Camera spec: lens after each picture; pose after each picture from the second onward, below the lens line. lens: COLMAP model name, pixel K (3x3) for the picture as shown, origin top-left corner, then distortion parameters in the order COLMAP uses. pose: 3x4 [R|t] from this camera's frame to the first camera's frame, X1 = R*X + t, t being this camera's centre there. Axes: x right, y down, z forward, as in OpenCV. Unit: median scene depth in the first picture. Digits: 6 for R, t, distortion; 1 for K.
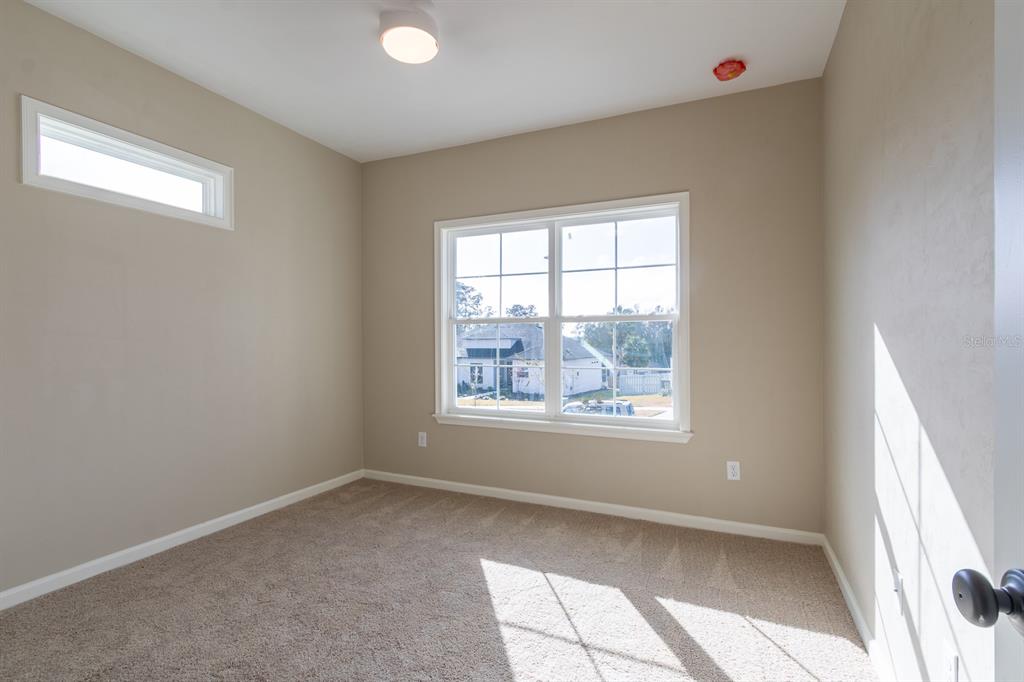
lens RADIAL K [[489.1, 0, 508.8], [0, 489.1, 338.5], [0, 0, 1]] dist [0.019657, 0.000092]
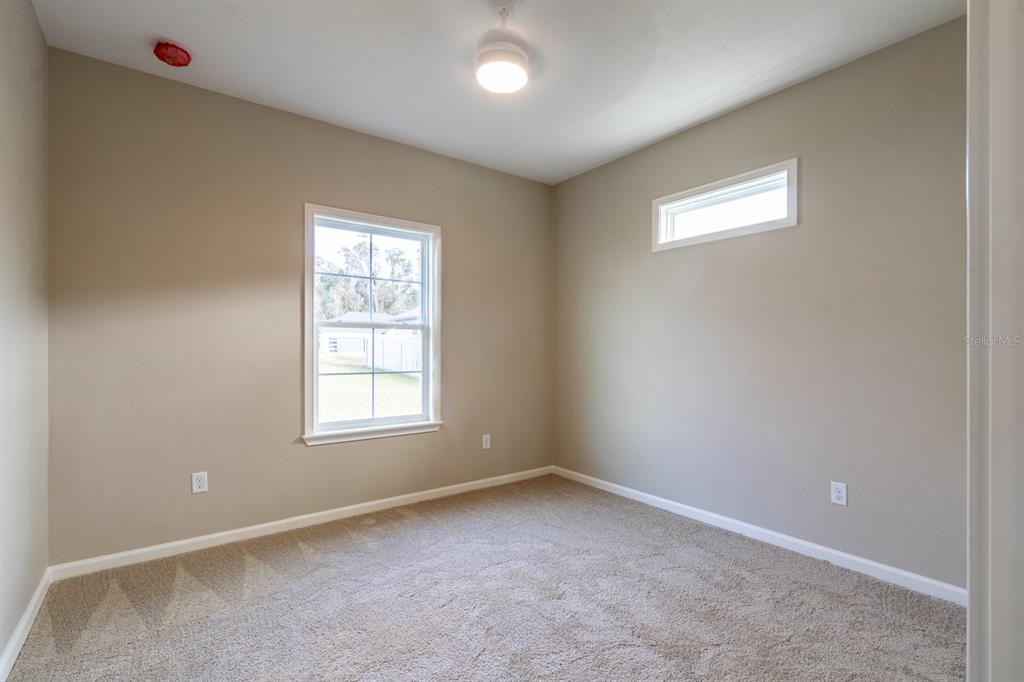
lens RADIAL K [[489.1, 0, 520.7], [0, 489.1, 350.2], [0, 0, 1]] dist [0.019657, 0.000092]
pose [[-0.478055, 0.002205, -0.878327, 0.523308], [0.002133, 0.999997, 0.001350, 0.006248], [0.878327, -0.001228, -0.478058, 1.088211]]
